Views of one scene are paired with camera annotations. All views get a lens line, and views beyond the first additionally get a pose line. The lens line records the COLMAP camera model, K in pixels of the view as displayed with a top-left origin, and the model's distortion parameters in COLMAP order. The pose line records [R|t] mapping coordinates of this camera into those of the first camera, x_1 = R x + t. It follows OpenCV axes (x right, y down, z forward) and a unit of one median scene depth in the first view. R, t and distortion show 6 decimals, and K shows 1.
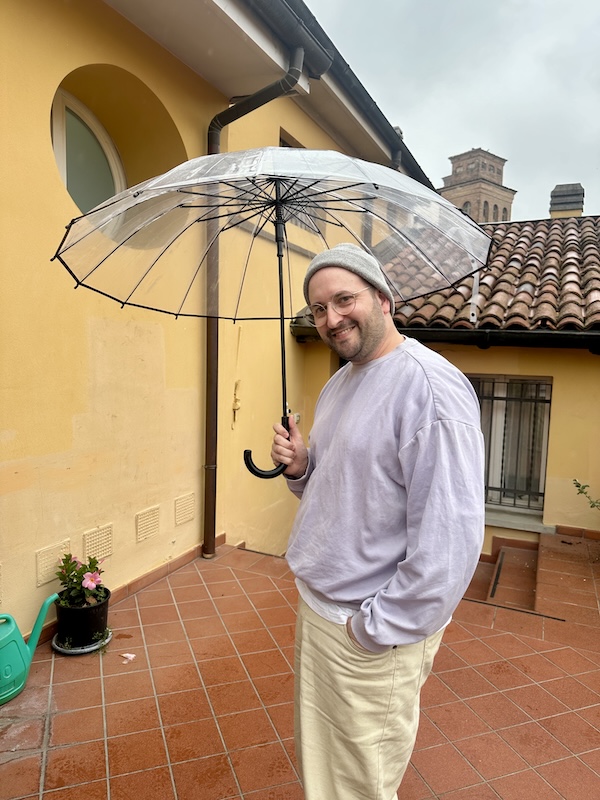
lens RADIAL K [[567.8, 0, 296.7], [0, 567.8, 394.6], [0, 0, 1]] dist [0.002315, -0.025193]
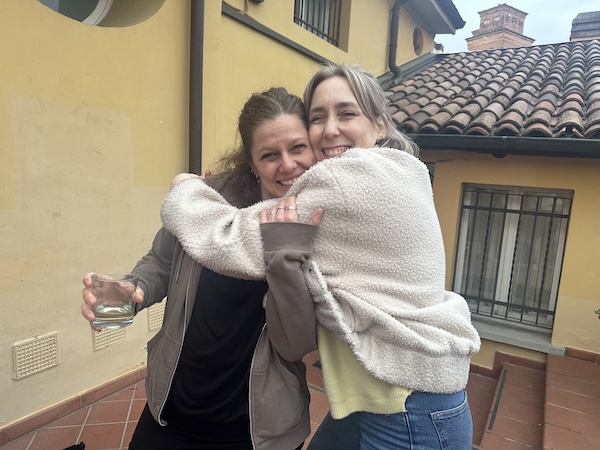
lens RADIAL K [[425.8, 0, 298.4], [0, 425.8, 228.7], [0, 0, 1]] dist [0.002315, -0.025193]
pose [[0.992669, 0.042393, -0.113185, 0.080373], [-0.035226, 0.997290, 0.064589, 0.002899], [0.115617, -0.060128, 0.991472, 0.243101]]
